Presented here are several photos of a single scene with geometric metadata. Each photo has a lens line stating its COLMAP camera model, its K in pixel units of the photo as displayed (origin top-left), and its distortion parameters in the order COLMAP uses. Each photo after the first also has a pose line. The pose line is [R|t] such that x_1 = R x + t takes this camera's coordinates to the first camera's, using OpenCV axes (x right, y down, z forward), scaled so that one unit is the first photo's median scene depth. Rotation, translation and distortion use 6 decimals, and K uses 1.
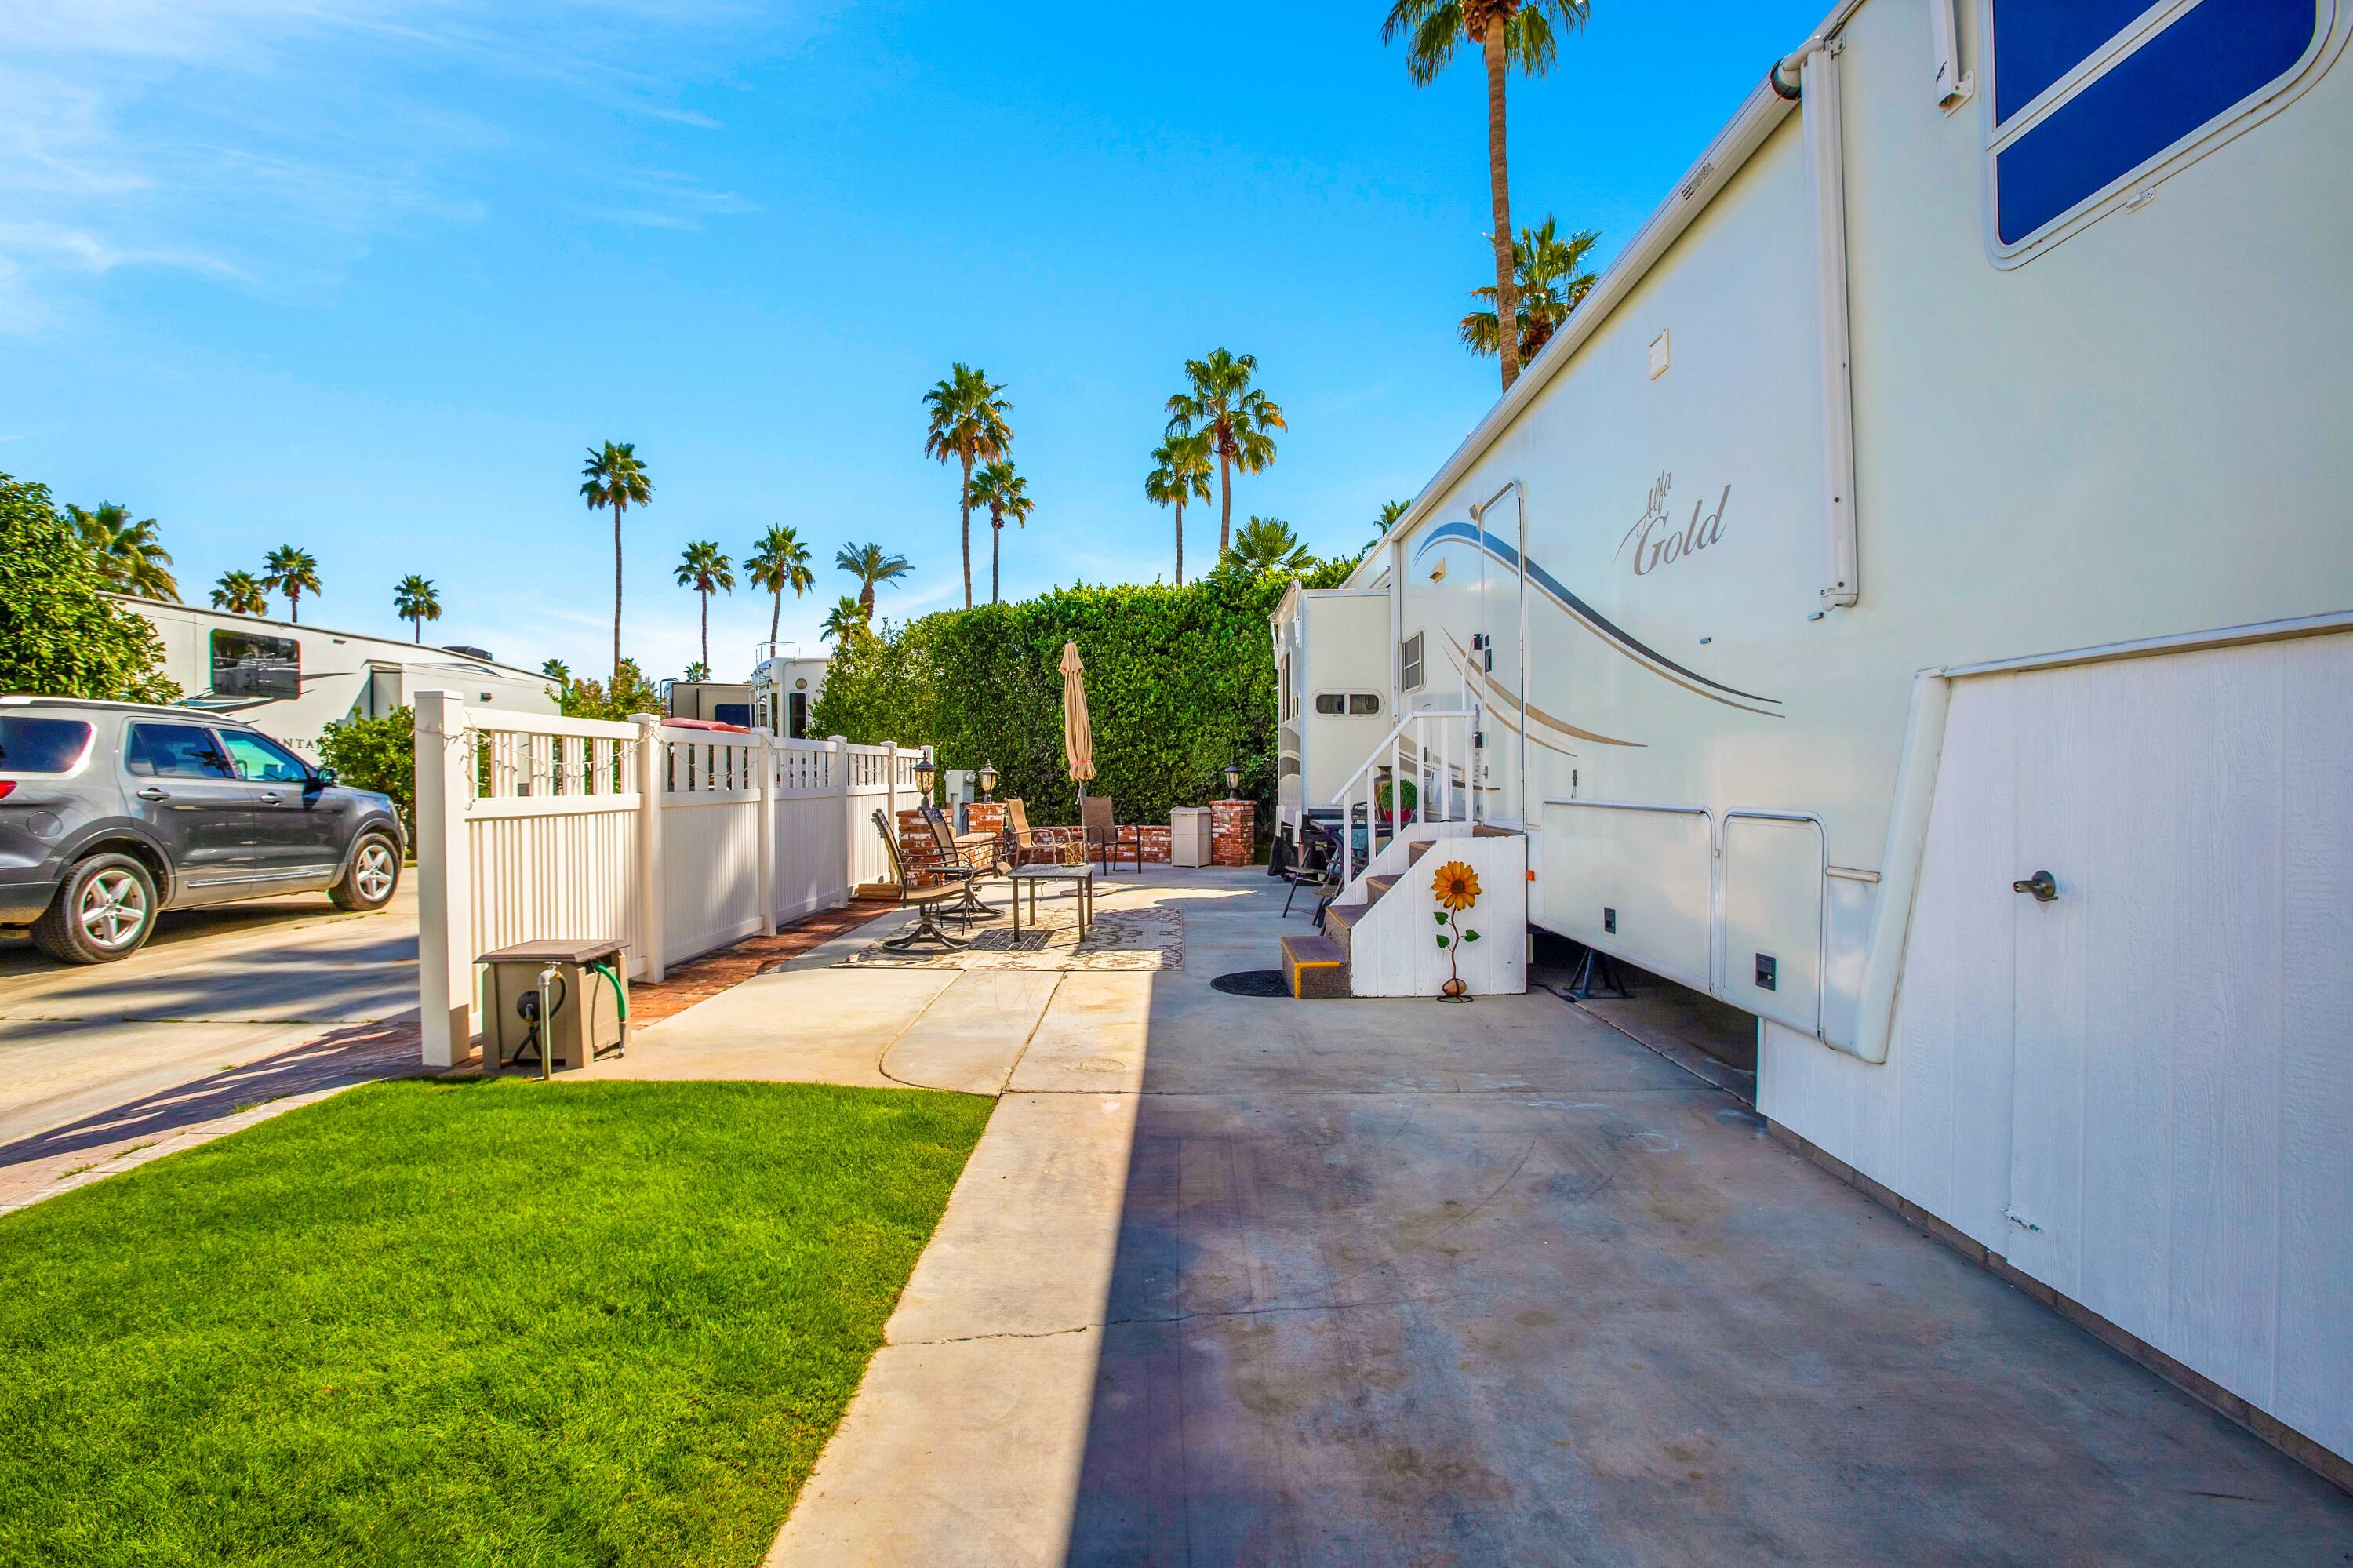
lens RADIAL K [[1107.4, 0, 1168.8], [0, 1107.4, 779.8], [0, 0, 1]] dist [-0.068460, 0.023213]
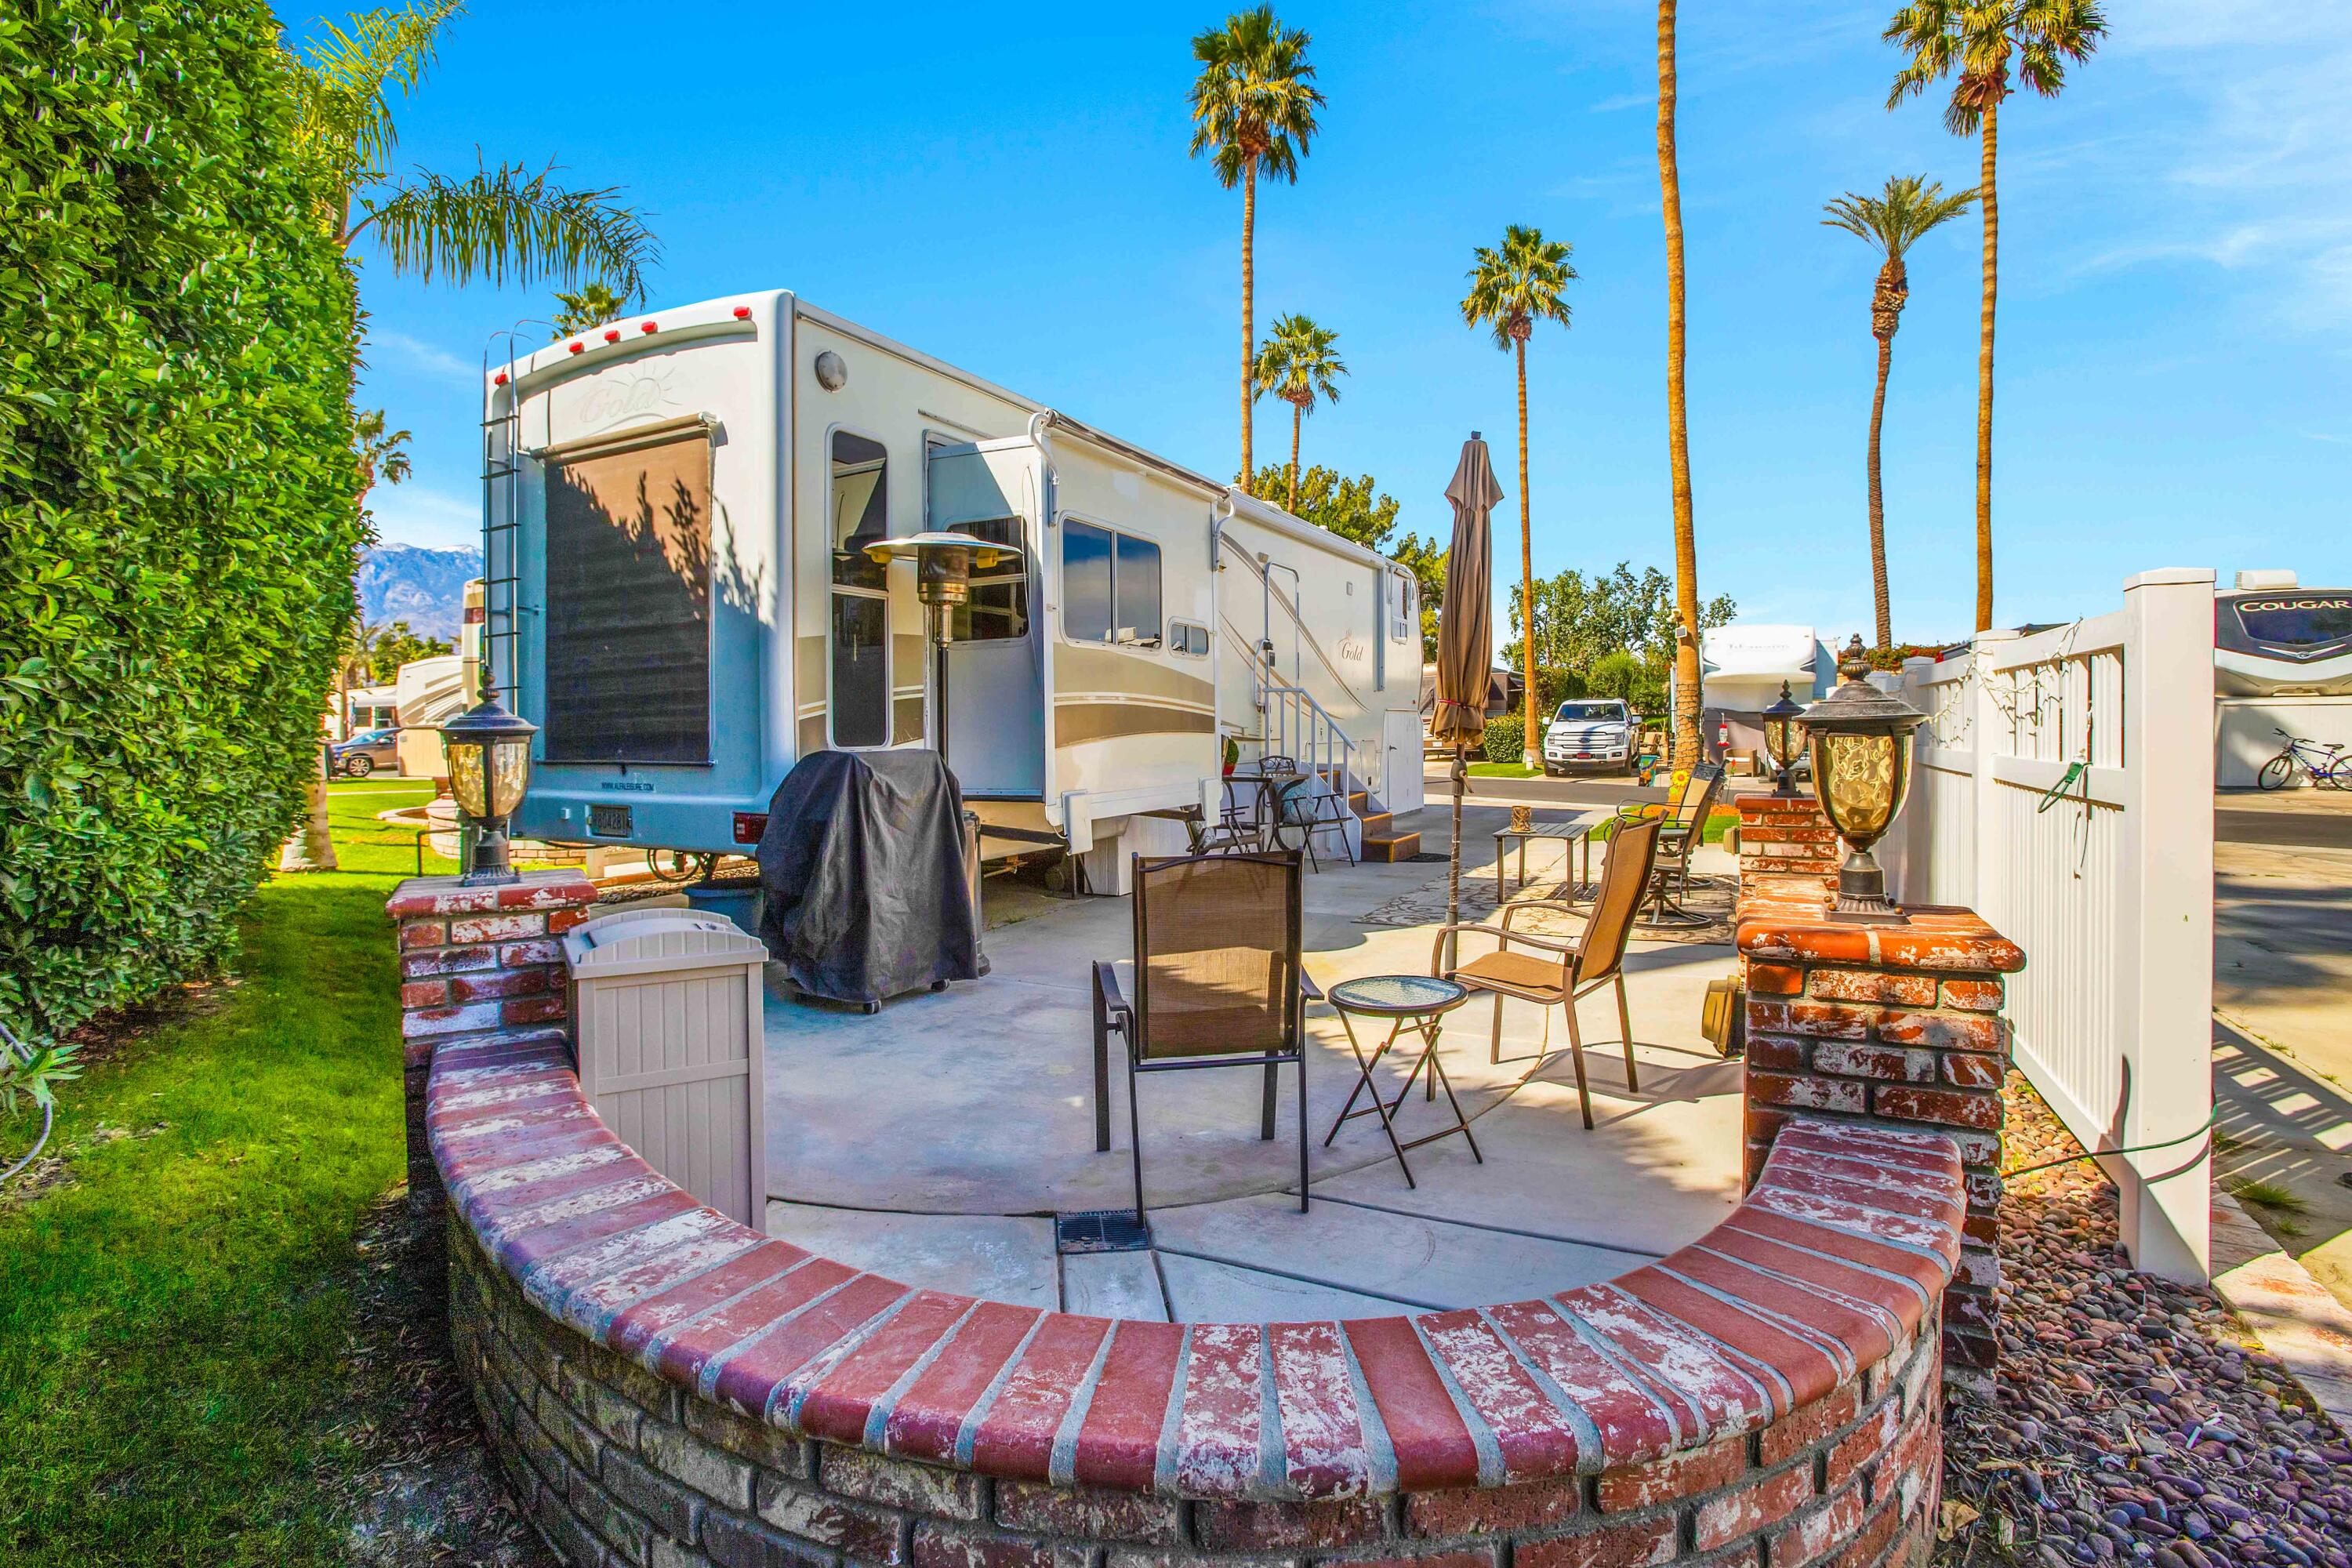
lens RADIAL K [[1259.7, 0, 1136.1], [0, 1259.7, 722.6], [0, 0, 1]] dist [-0.052482, 0.002138]
pose [[-0.903024, 0.016533, 0.429272, -0.118051], [0.016677, 0.999855, -0.003426, -0.005342], [-0.429266, 0.004065, -0.903169, 1.009741]]
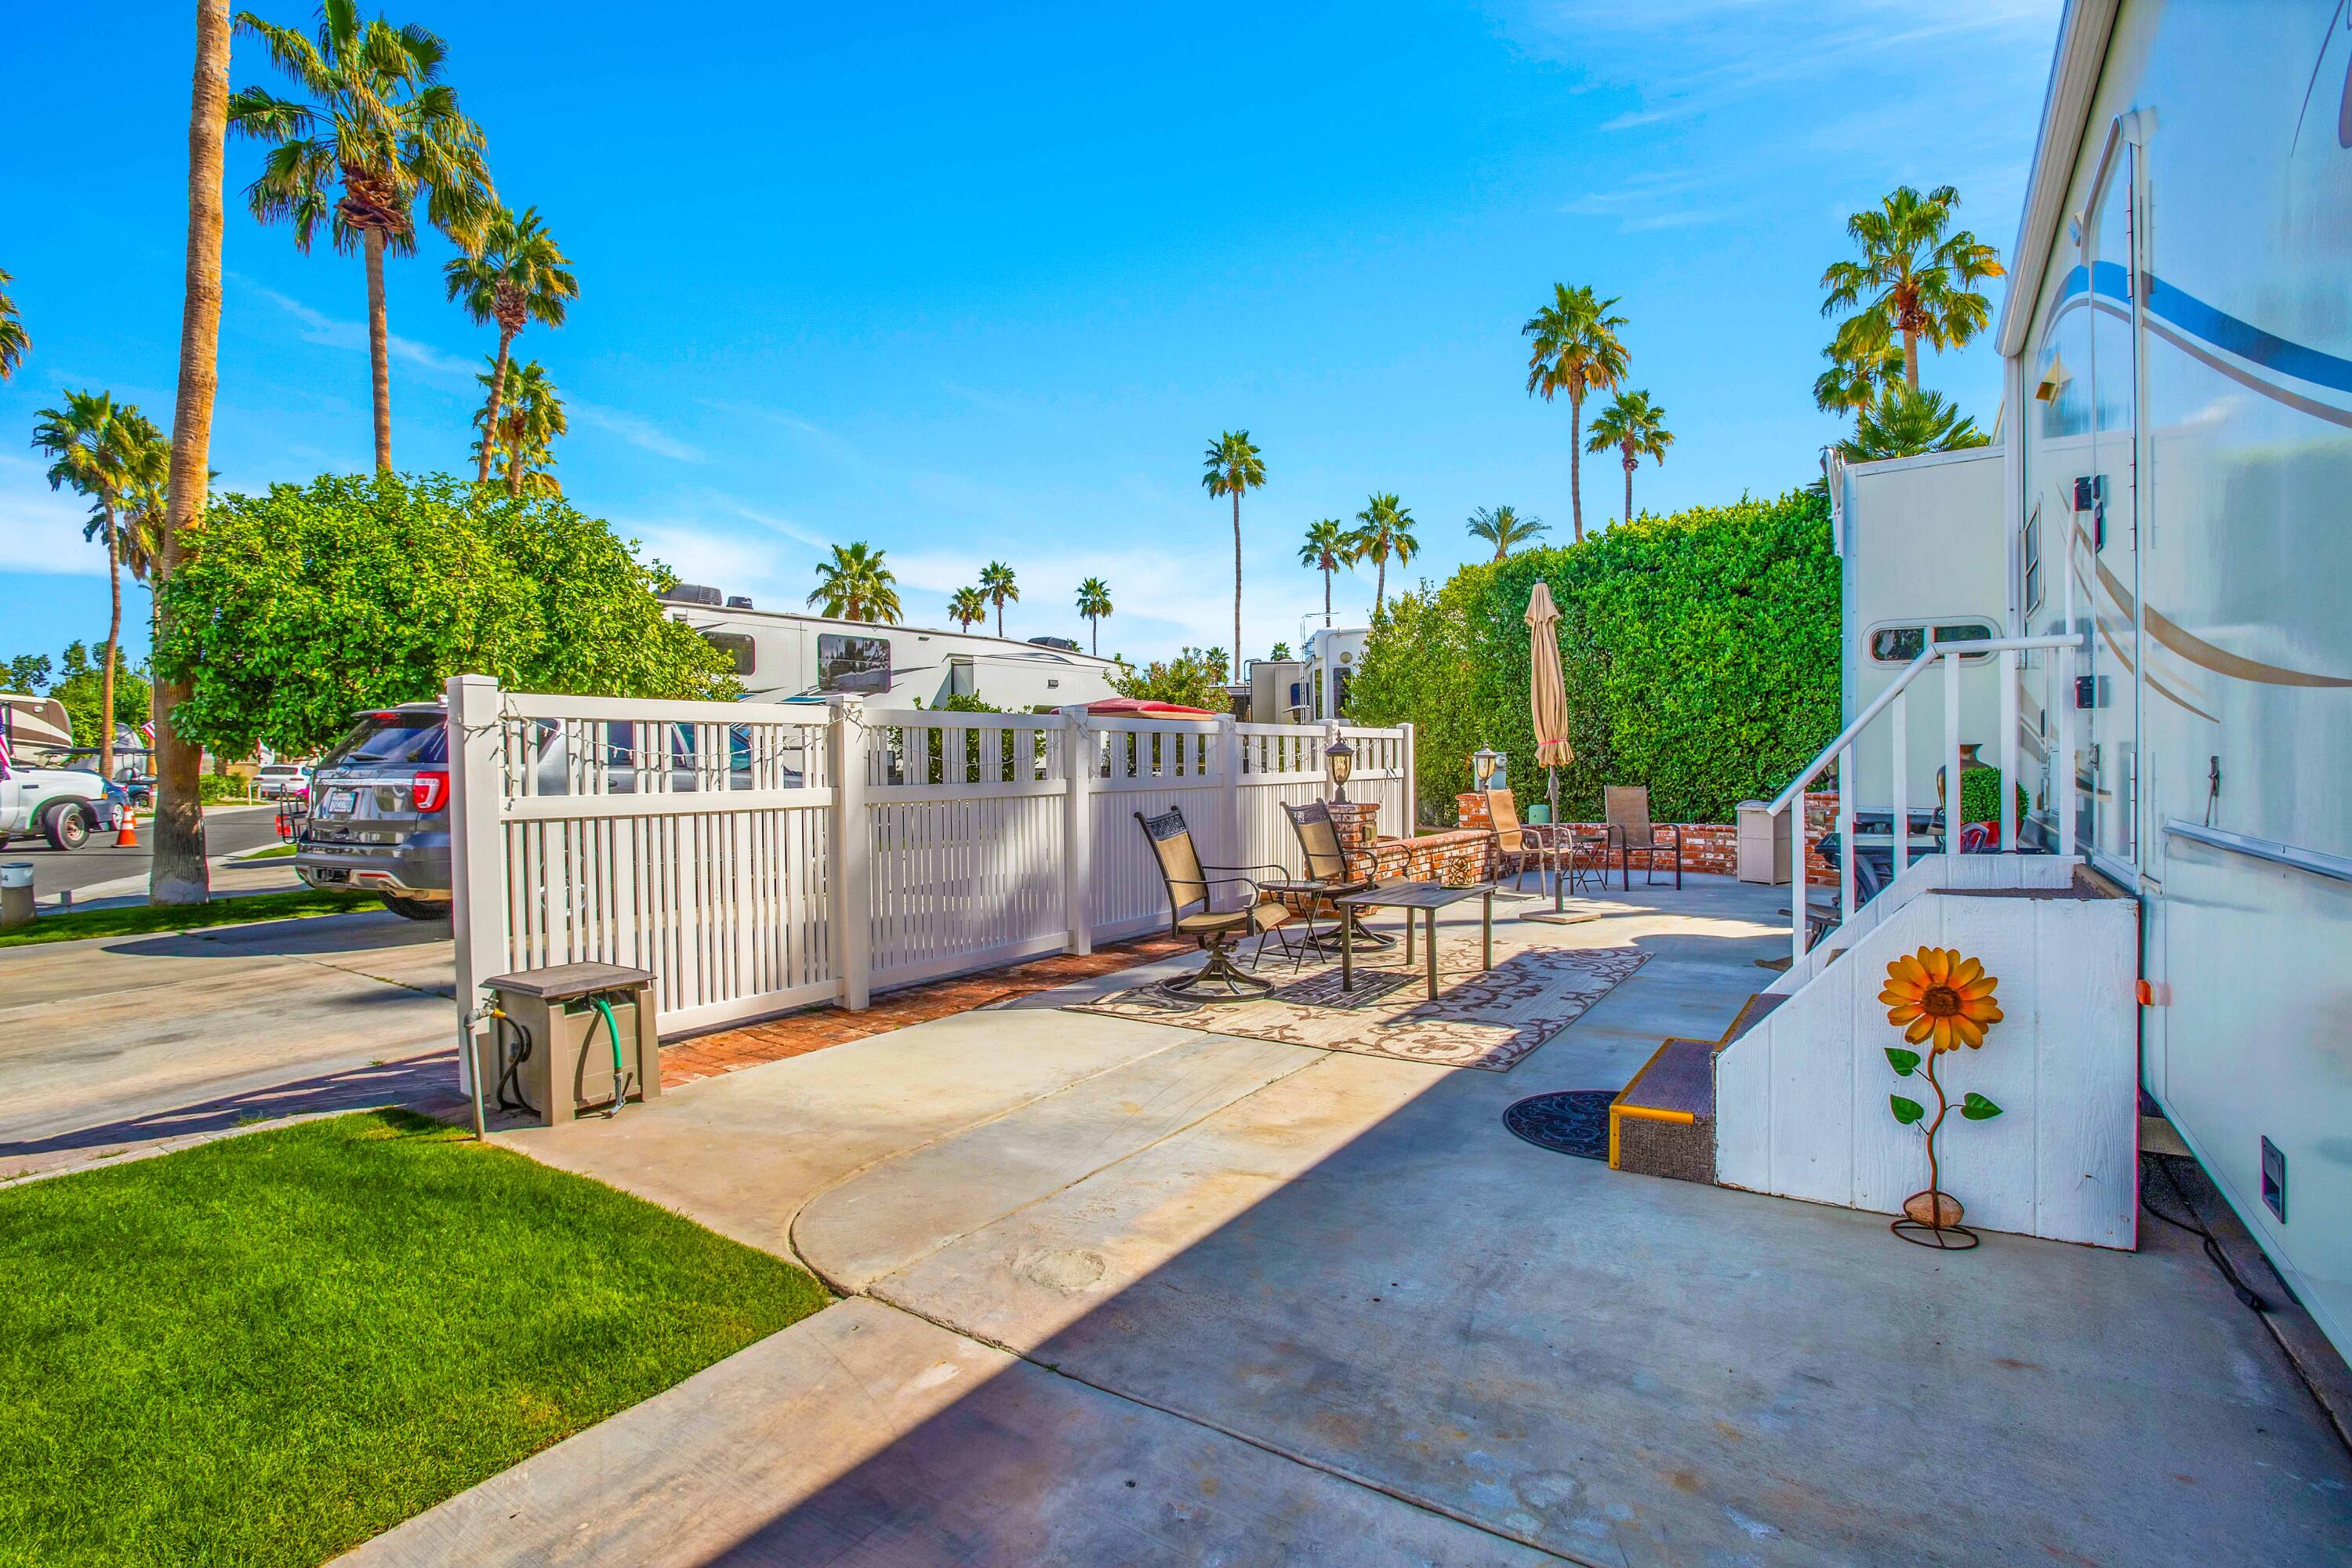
lens RADIAL K [[1151.2, 0, 1167.8], [0, 1151.2, 788.1], [0, 0, 1]] dist [-0.056620, 0.014823]
pose [[0.839617, 0.010059, -0.543086, 0.078207], [0.003883, 0.999692, 0.024519, -0.002997], [0.543165, -0.022696, 0.839319, 0.131913]]
